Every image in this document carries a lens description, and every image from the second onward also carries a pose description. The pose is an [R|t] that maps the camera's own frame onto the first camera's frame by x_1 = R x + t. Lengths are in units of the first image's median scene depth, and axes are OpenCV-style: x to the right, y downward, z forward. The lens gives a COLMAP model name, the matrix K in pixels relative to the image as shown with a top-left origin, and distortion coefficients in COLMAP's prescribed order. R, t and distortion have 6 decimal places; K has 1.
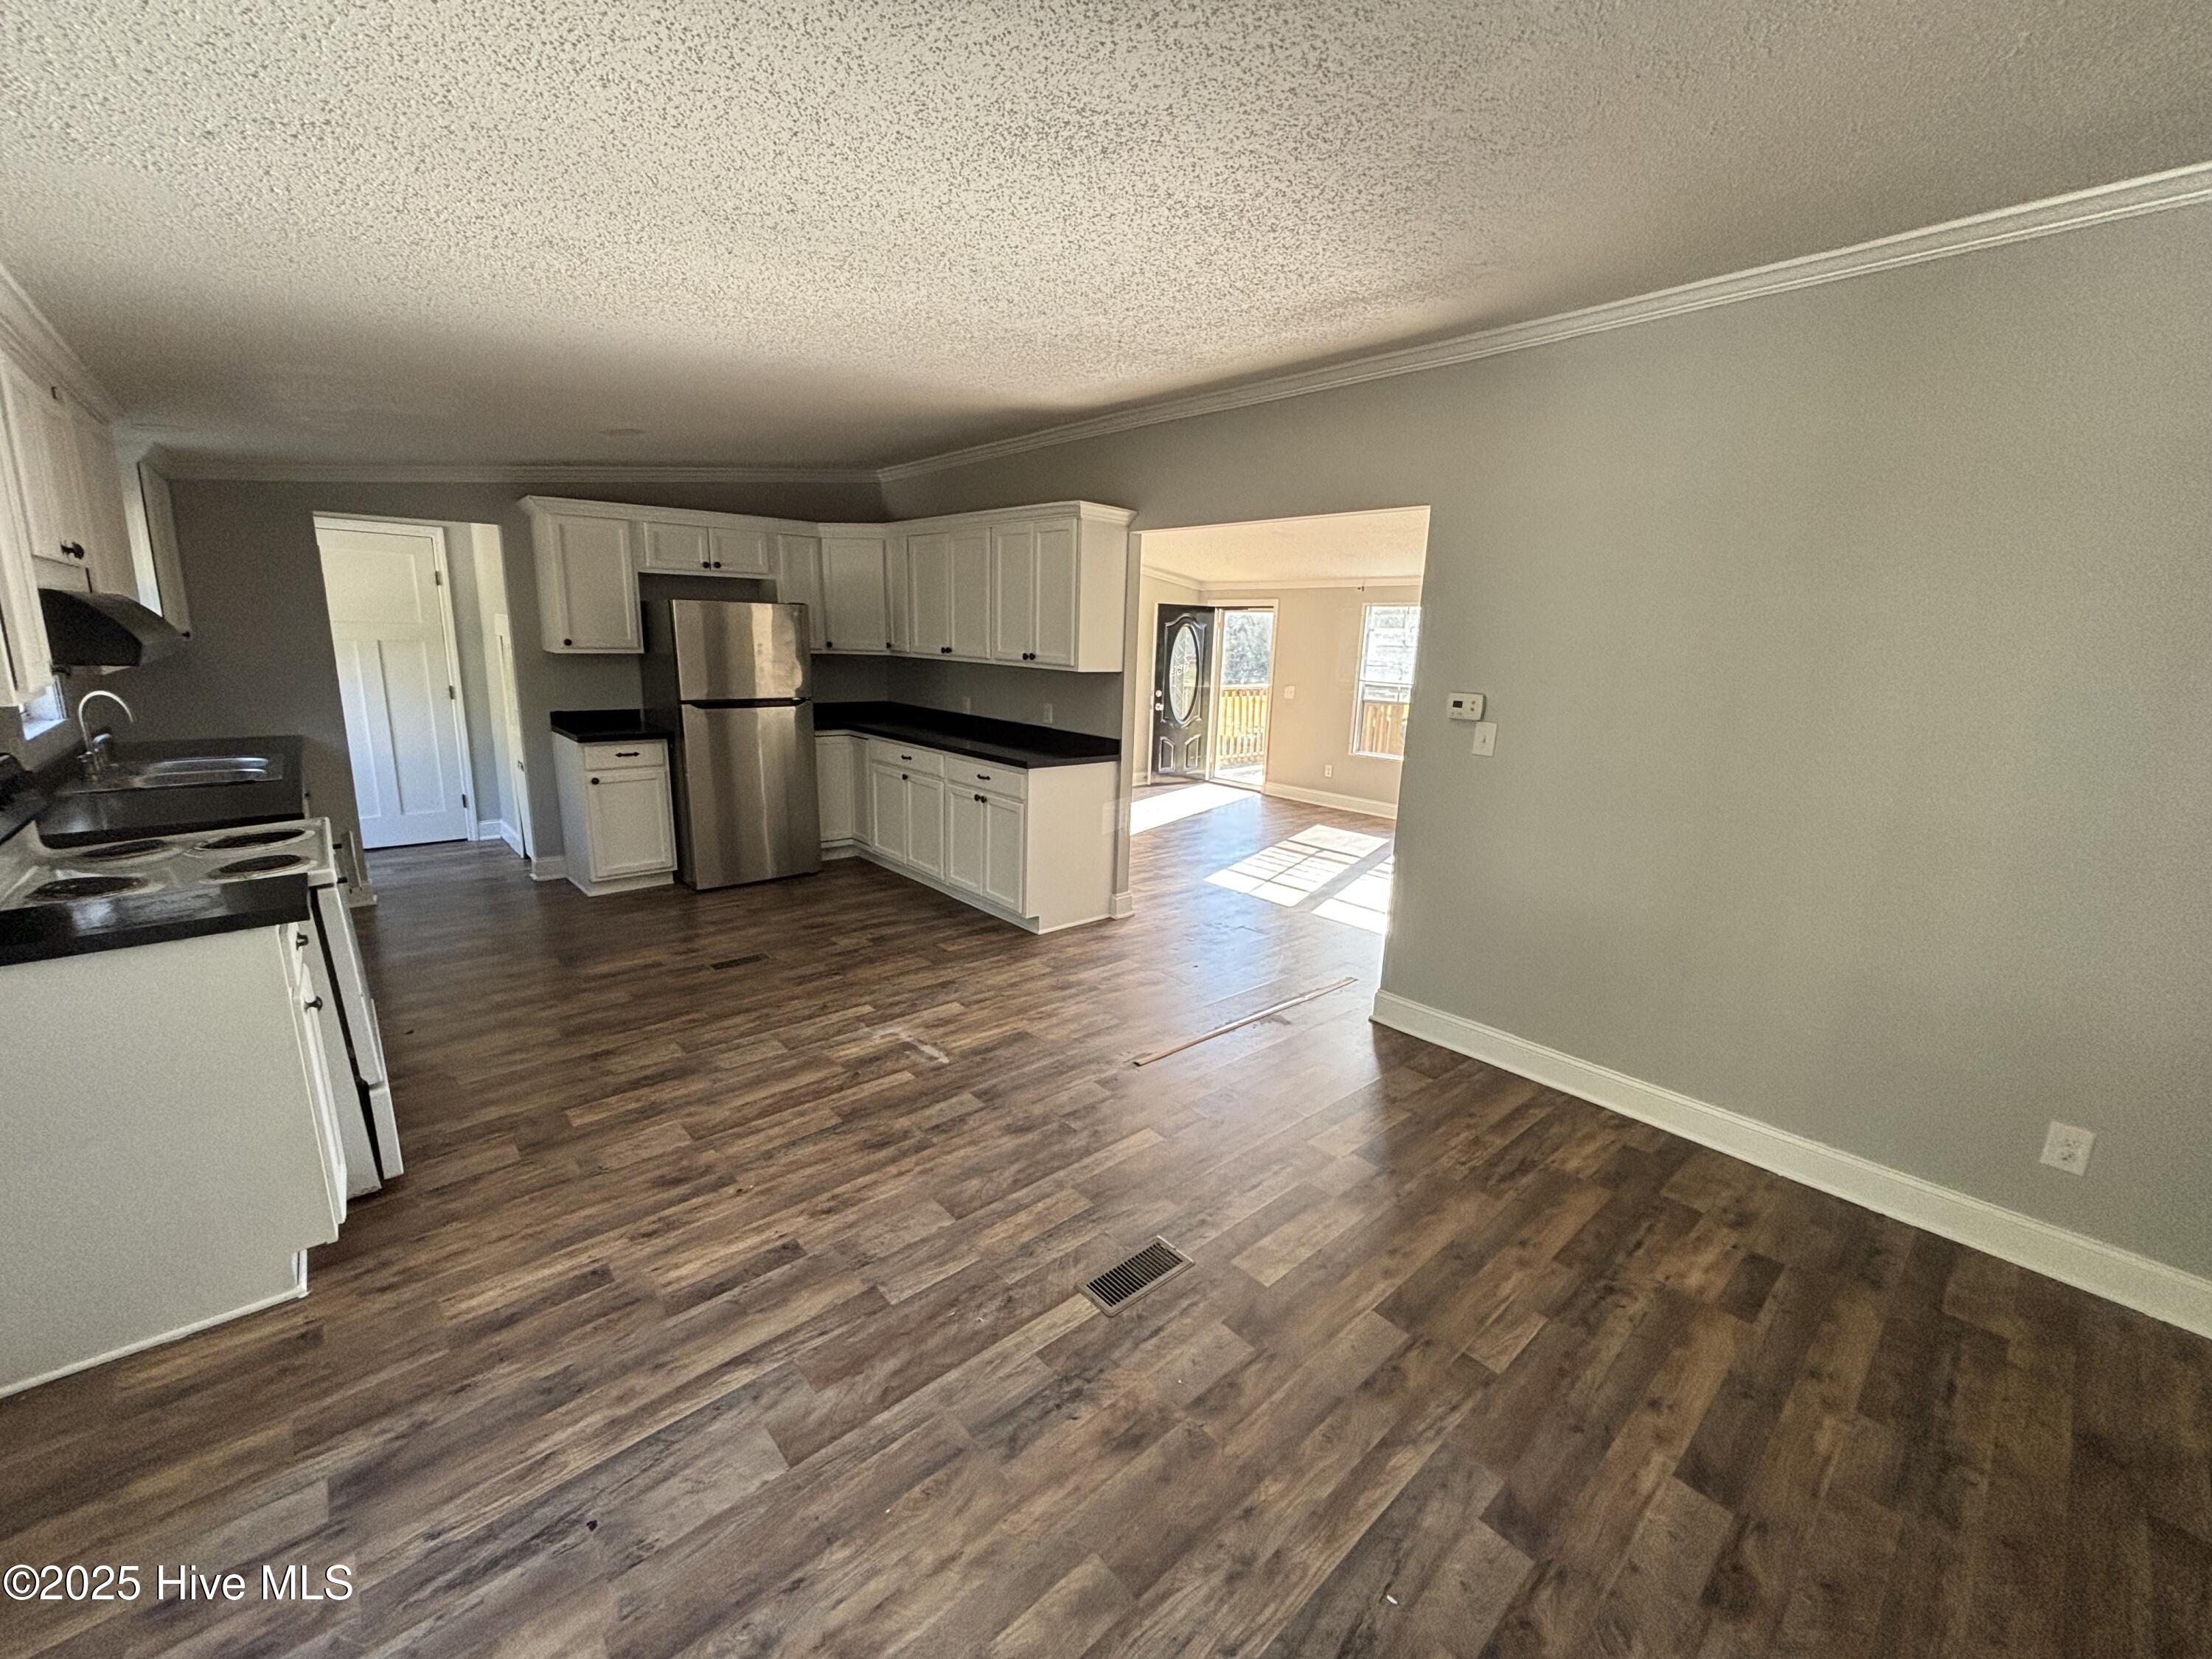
lens RADIAL K [[890.9, 0, 1122.3], [0, 890.9, 817.8], [0, 0, 1]] dist [-0.009173, 0.003433]
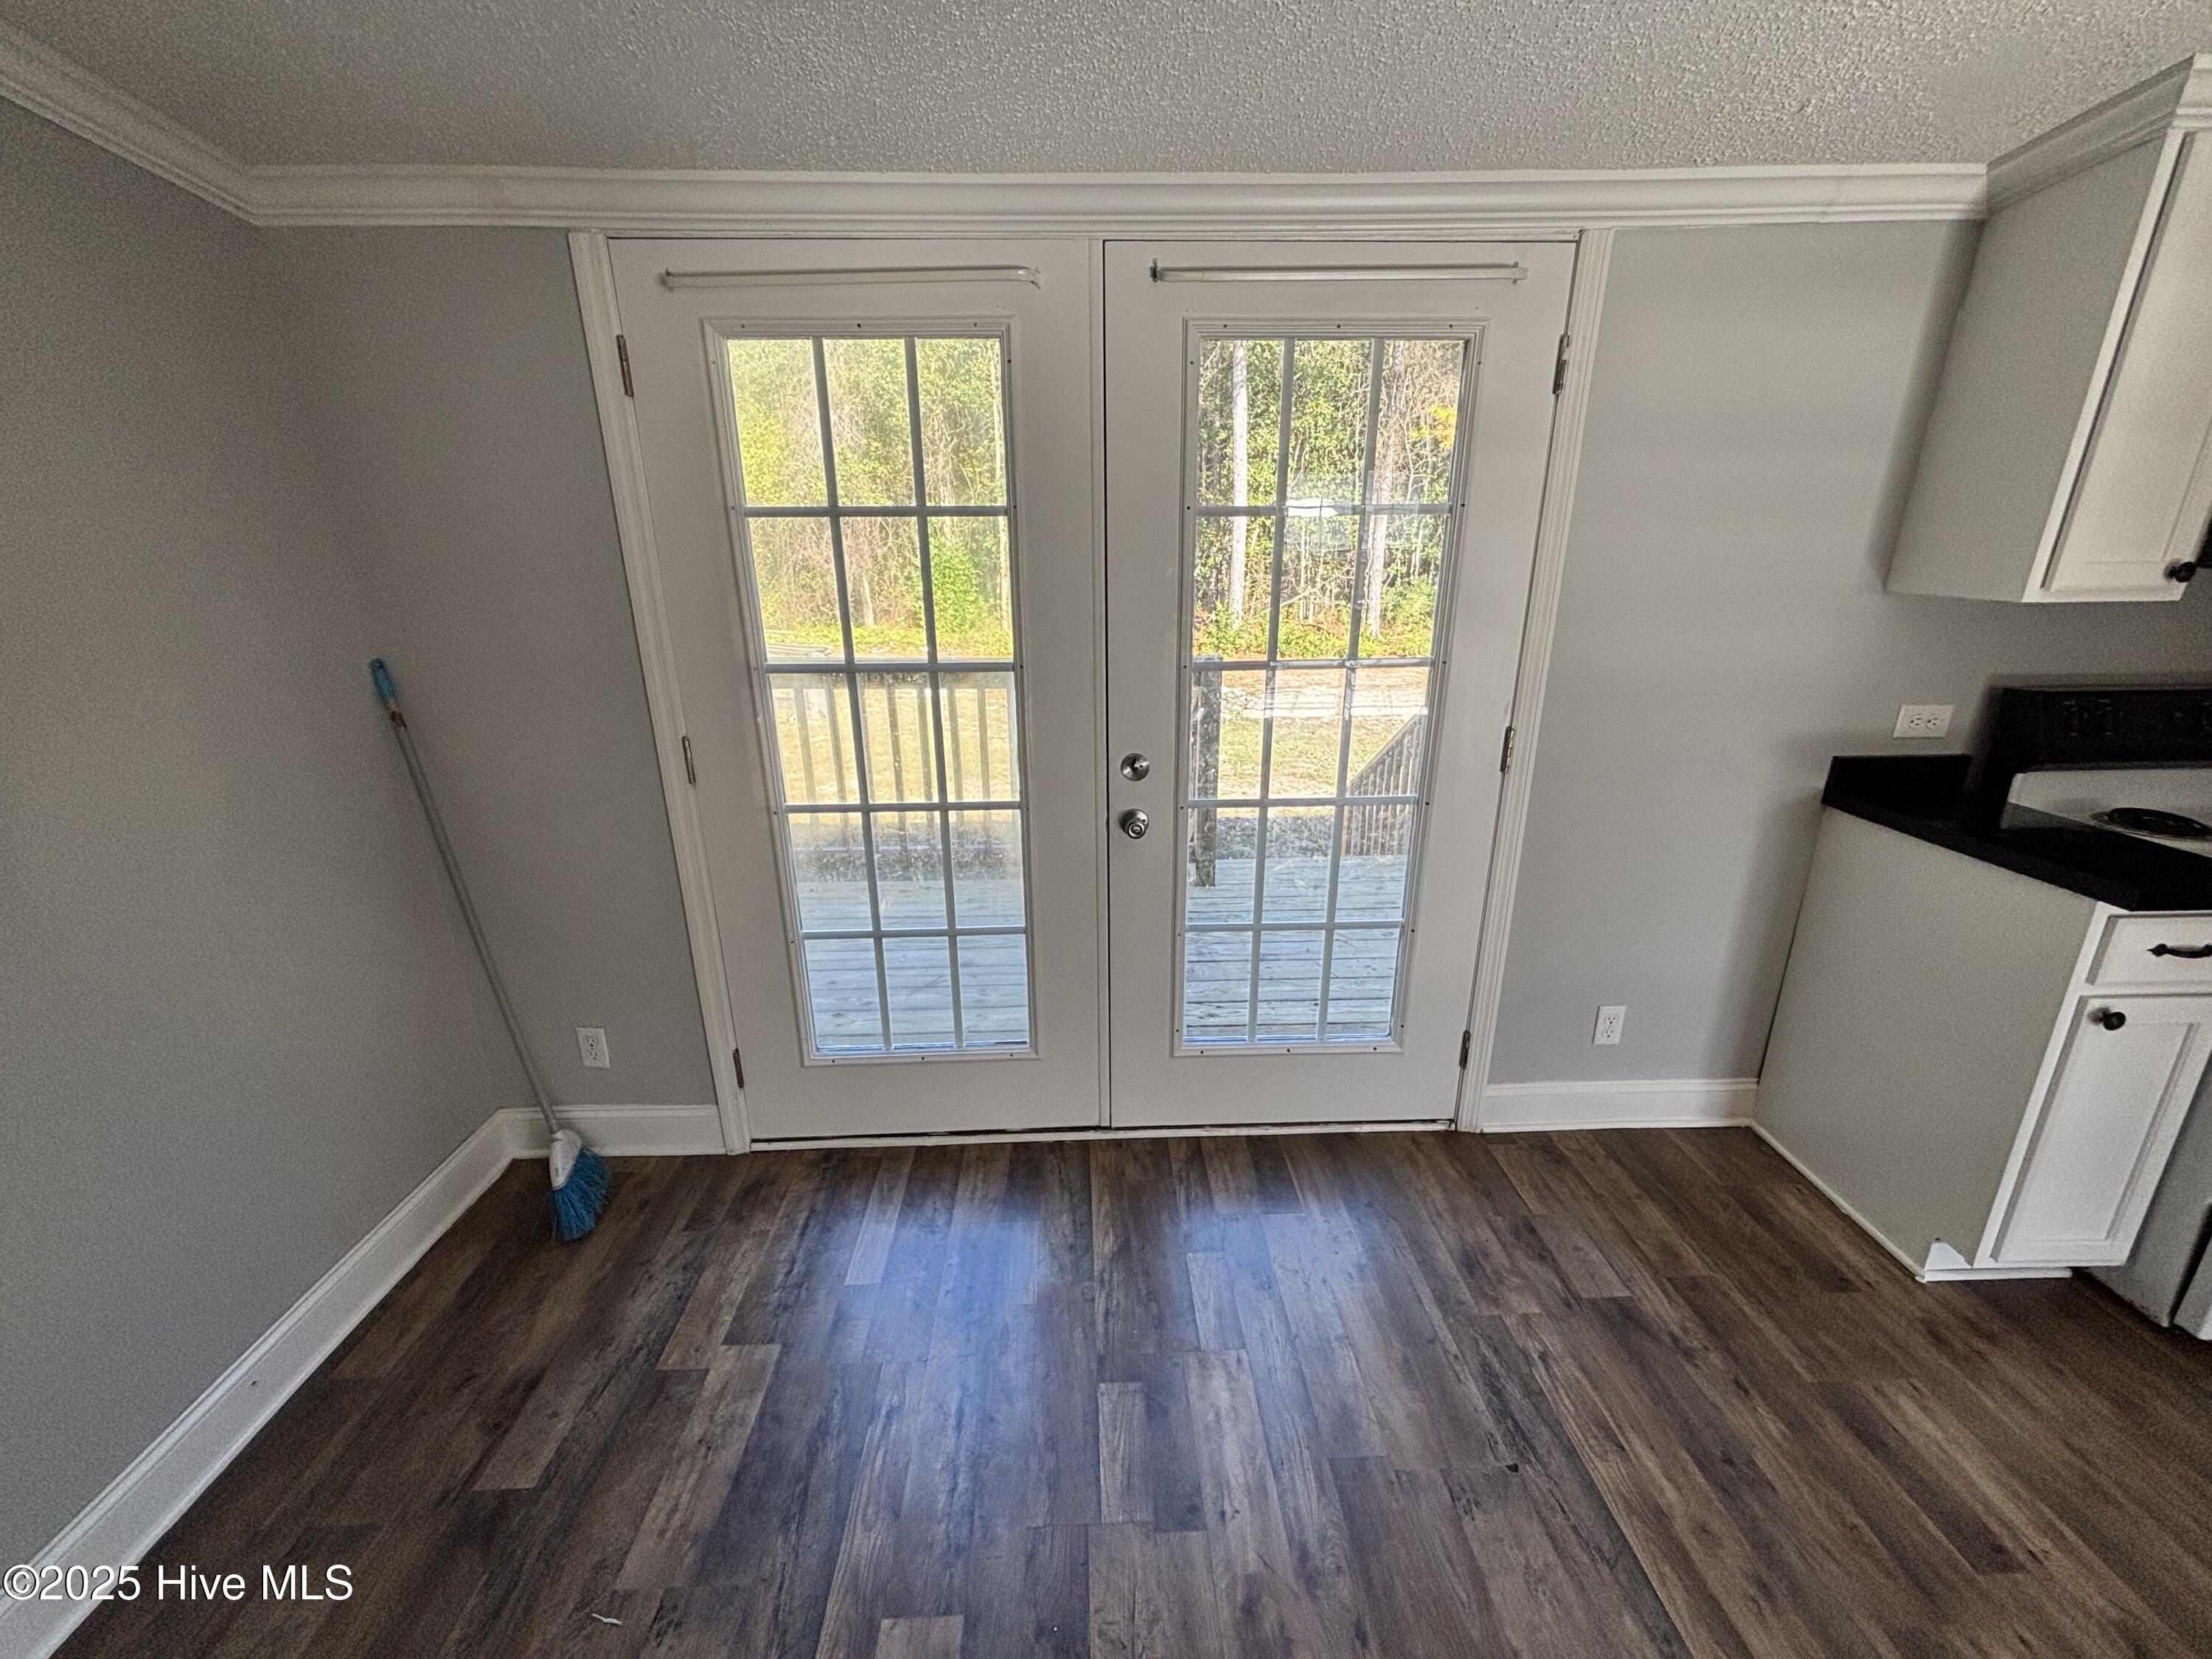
lens RADIAL K [[890.9, 0, 1103.6], [0, 890.9, 820.4], [0, 0, 1]] dist [-0.009173, 0.003433]
pose [[-0.651539, 0.211676, -0.728485, 0.158799], [-0.168222, 0.896062, 0.410822, -0.099209], [0.739728, 0.390214, -0.548211, 0.601700]]
